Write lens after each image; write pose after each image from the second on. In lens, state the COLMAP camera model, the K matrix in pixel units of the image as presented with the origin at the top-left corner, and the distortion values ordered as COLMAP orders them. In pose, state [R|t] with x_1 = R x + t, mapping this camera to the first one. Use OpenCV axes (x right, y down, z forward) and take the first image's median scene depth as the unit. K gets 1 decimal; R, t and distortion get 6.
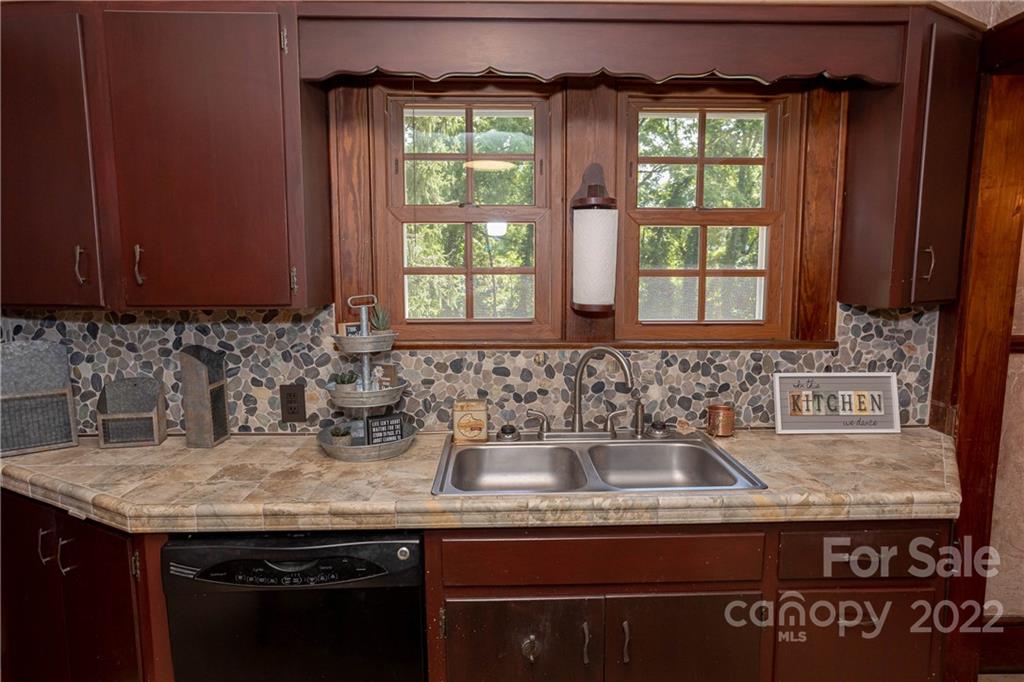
lens RADIAL K [[624.2, 0, 512.8], [0, 624.2, 340.6], [0, 0, 1]] dist [-0.007152, 0.000973]
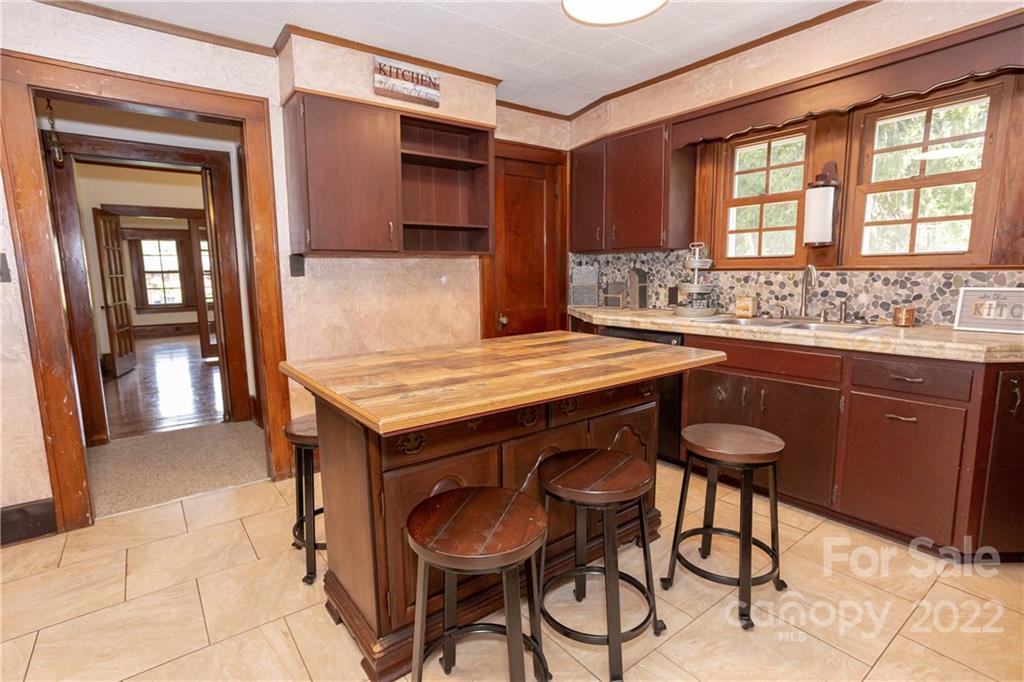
lens RADIAL K [[497.9, 0, 511.0], [0, 497.9, 342.4], [0, 0, 1]] dist [-0.048468, 0.031519]
pose [[0.576866, 0.111986, -0.809126, 0.740504], [-0.086841, 0.993352, 0.075570, 0.180586], [0.812210, 0.026672, 0.582756, -0.466080]]
